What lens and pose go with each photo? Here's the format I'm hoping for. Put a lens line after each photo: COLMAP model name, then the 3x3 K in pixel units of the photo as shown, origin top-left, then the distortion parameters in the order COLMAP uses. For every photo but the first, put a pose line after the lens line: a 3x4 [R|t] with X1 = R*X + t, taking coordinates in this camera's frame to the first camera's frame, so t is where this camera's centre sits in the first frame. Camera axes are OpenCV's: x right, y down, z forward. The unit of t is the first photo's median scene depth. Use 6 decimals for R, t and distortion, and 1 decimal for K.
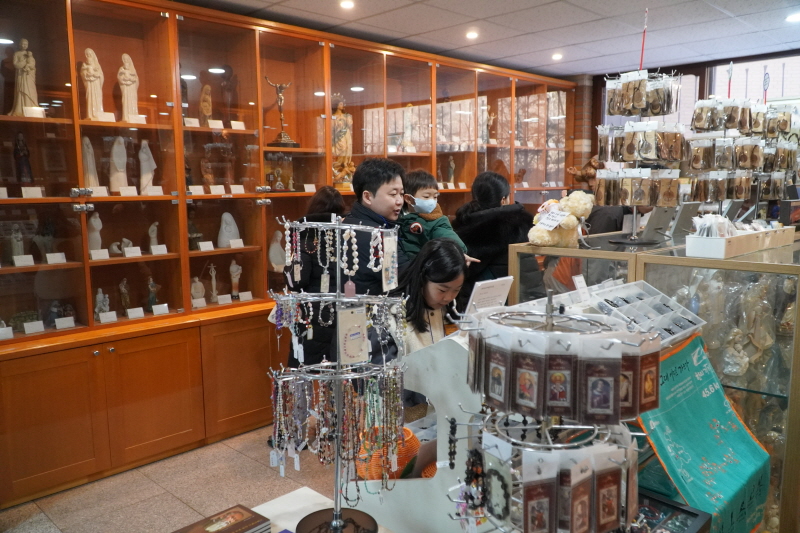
lens RADIAL K [[633.6, 0, 400.0], [0, 633.6, 266.5], [0, 0, 1]] dist [0.033775, -0.053974]
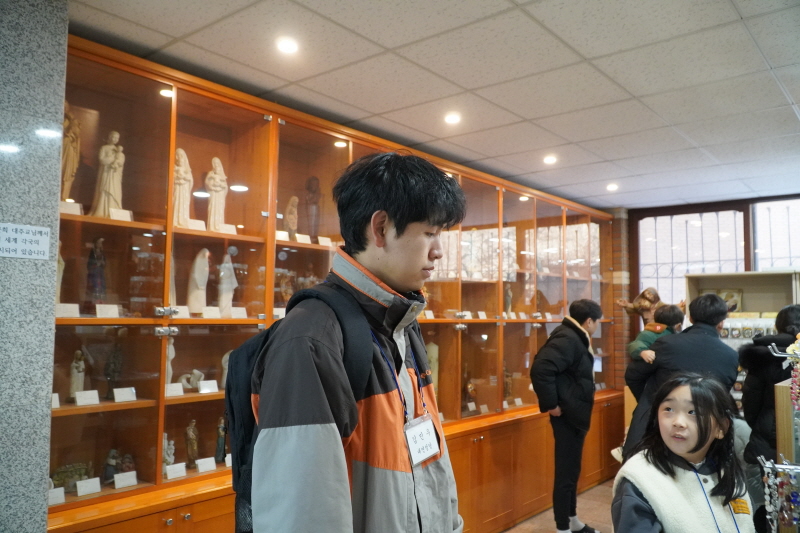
lens RADIAL K [[633.6, 0, 400.0], [0, 633.6, 266.5], [0, 0, 1]] dist [0.033775, -0.053974]
pose [[0.994746, 0.025728, 0.099085, -0.264879], [-0.004553, 0.978065, -0.208252, -0.005057], [-0.102269, 0.206707, 0.973043, 0.153265]]
